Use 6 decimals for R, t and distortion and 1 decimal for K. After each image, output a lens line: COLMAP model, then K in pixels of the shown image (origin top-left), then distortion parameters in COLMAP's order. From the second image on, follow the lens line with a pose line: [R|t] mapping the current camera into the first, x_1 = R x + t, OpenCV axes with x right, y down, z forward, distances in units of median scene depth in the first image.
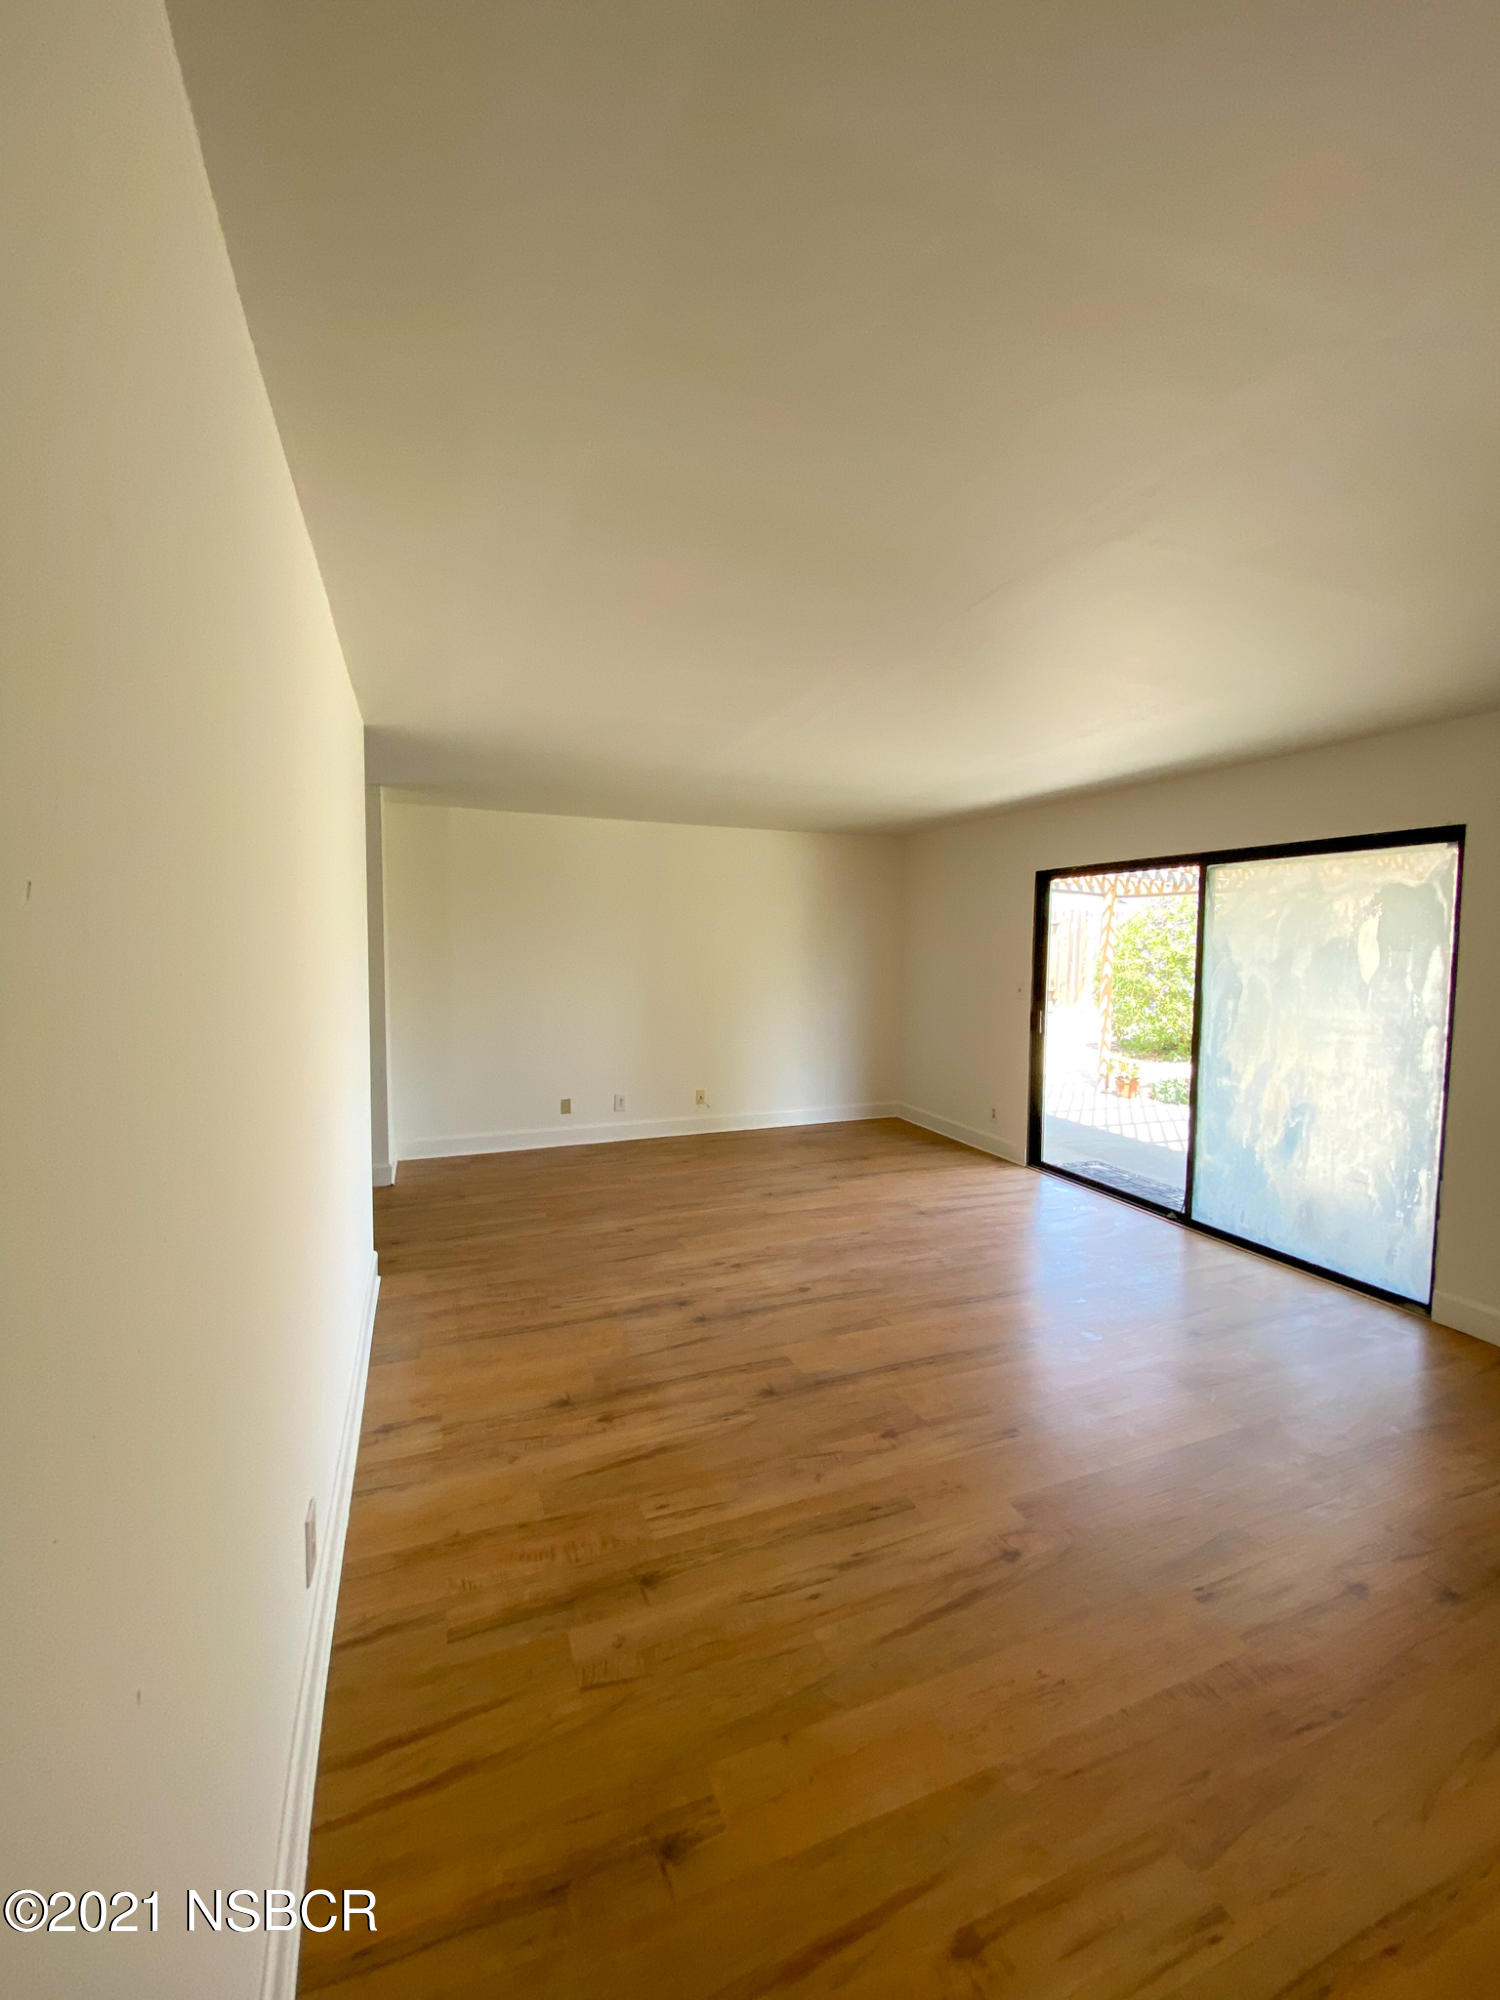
lens RADIAL K [[808.7, 0, 747.7], [0, 808.7, 992.2], [0, 0, 1]] dist [0.019666, -0.020664]
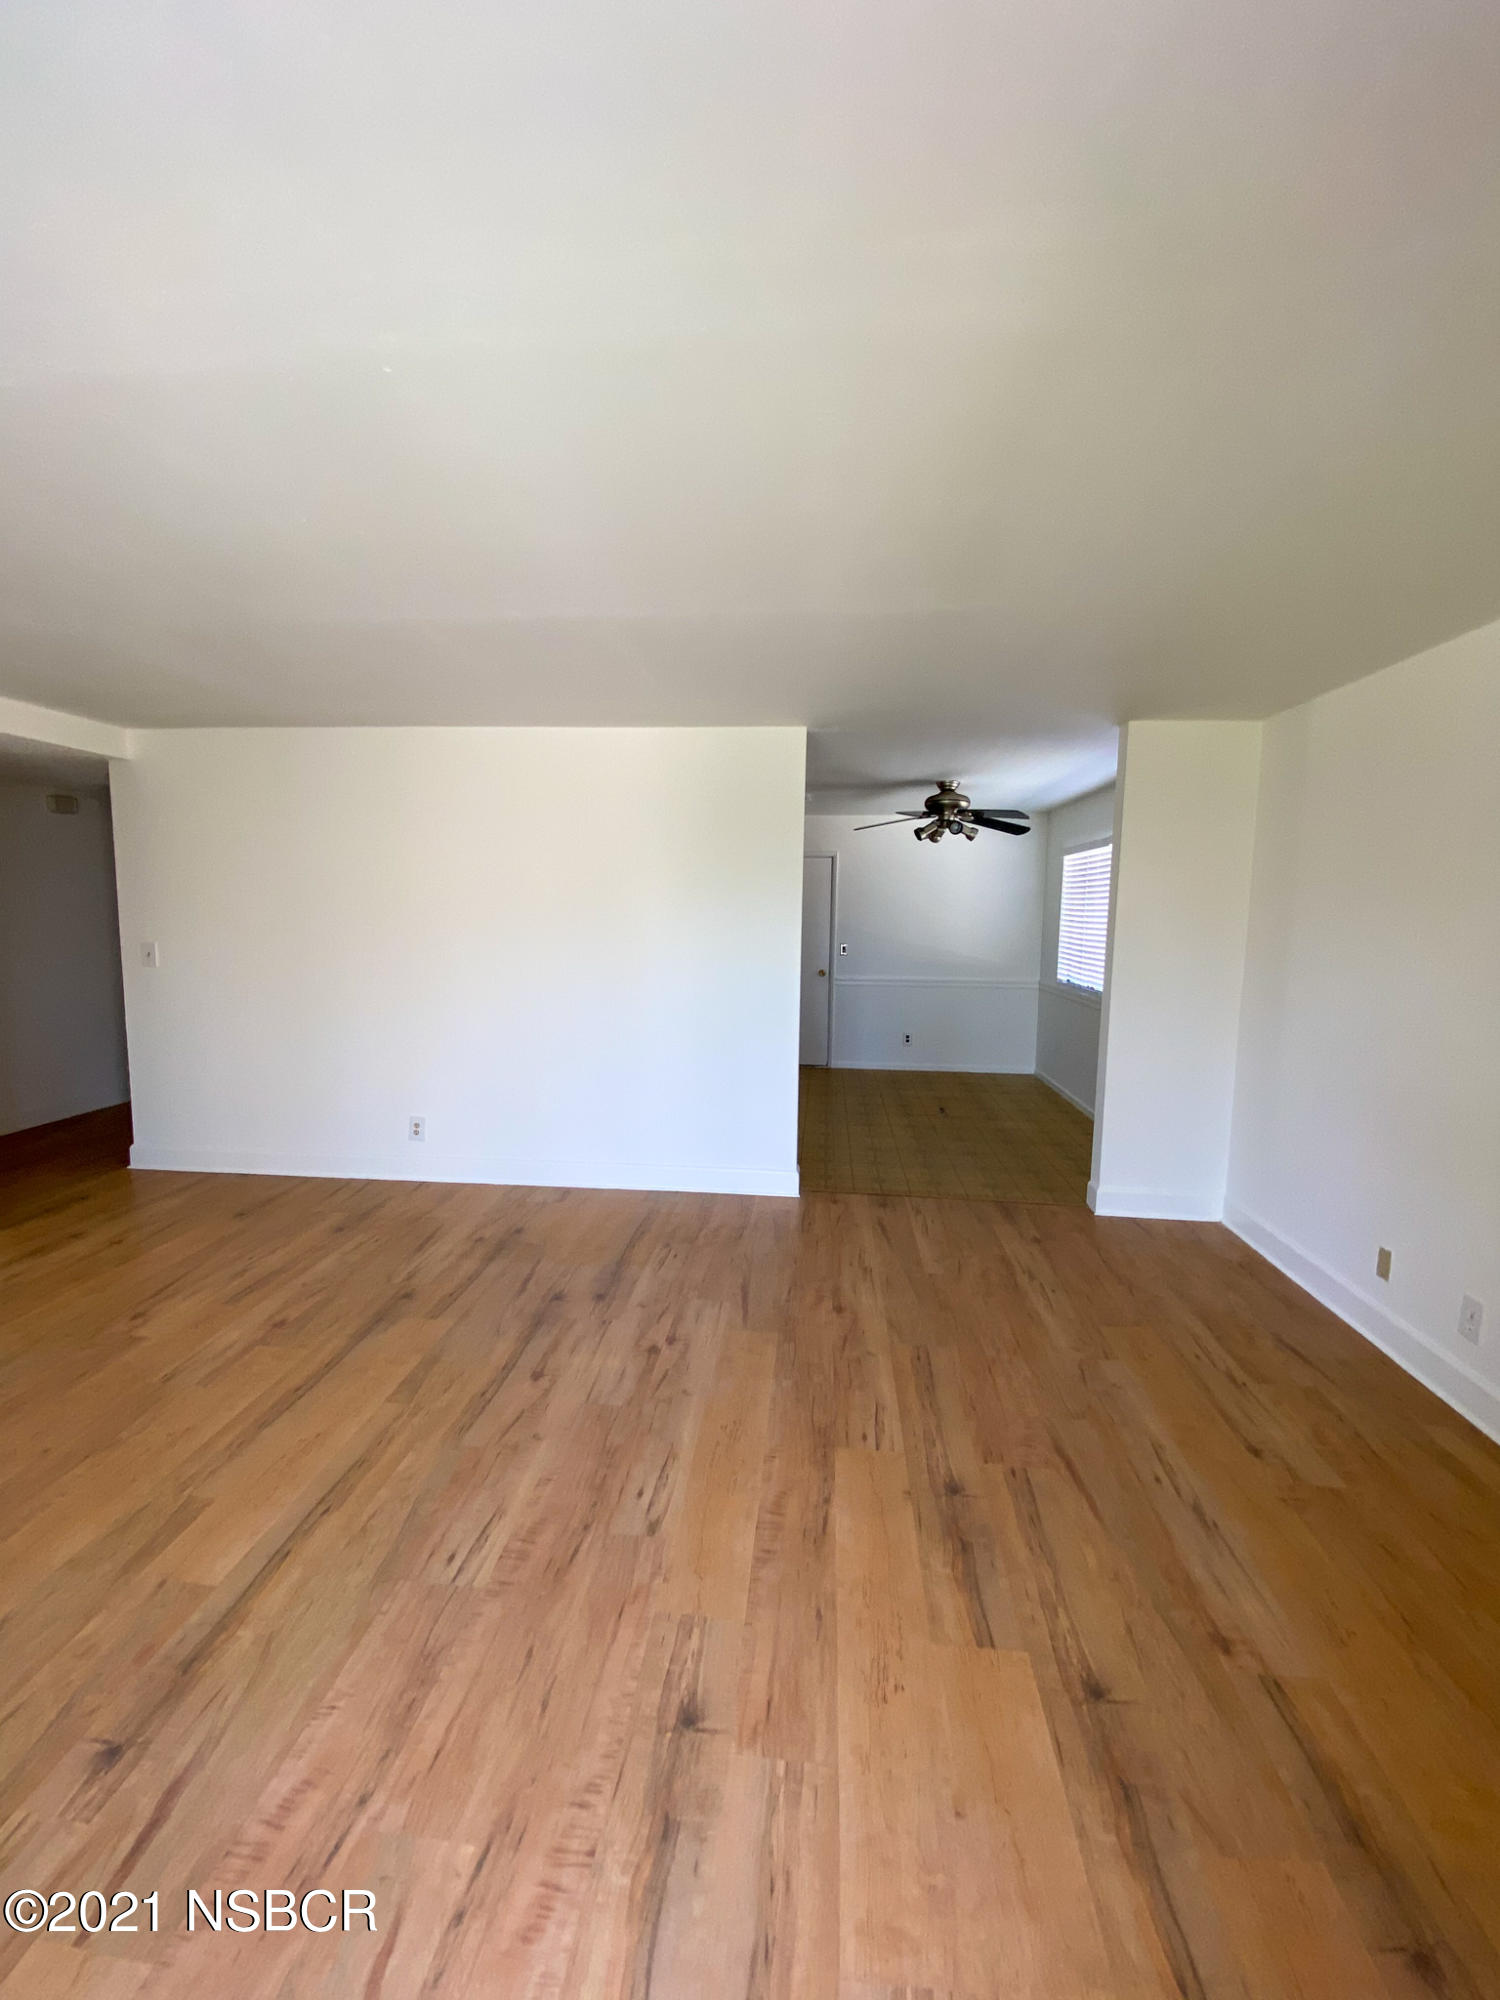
lens RADIAL K [[808.7, 0, 747.7], [0, 808.7, 992.2], [0, 0, 1]] dist [0.019666, -0.020664]
pose [[-0.459350, 0.080656, -0.884586, 0.627268], [-0.069459, 0.989558, 0.126296, -0.090379], [0.885535, 0.119456, -0.448951, 1.500832]]
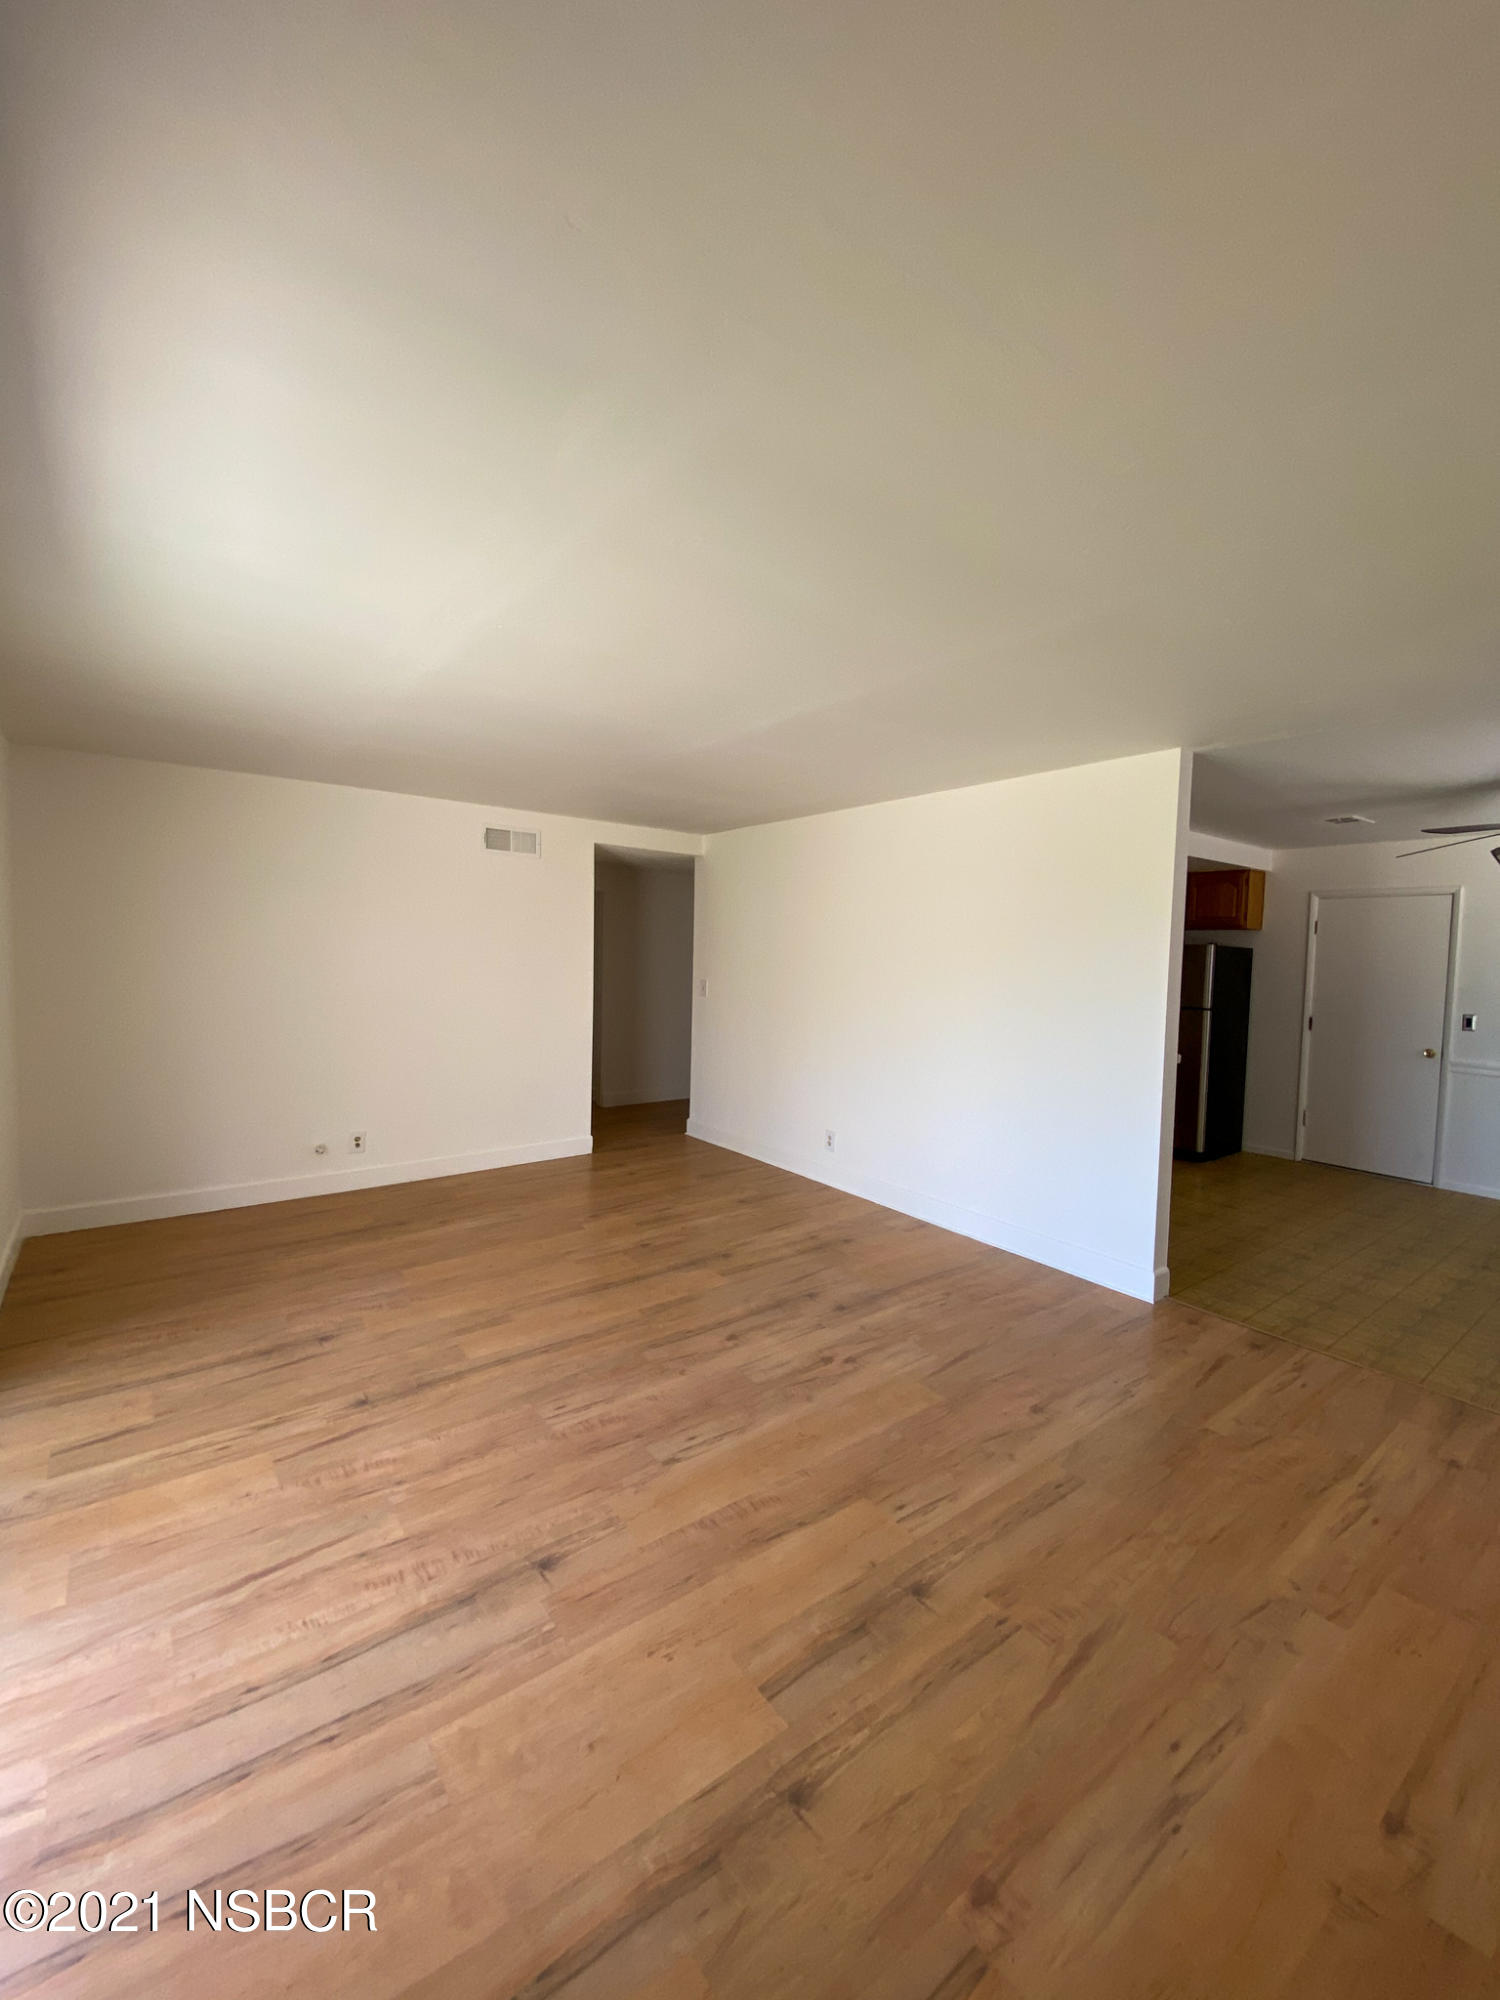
lens RADIAL K [[808.7, 0, 747.7], [0, 808.7, 992.2], [0, 0, 1]] dist [0.019666, -0.020664]
pose [[-0.962937, -0.015841, -0.269262, 0.307309], [-0.046983, 0.992864, 0.109610, -0.113015], [0.265605, 0.118198, -0.956809, 1.861951]]
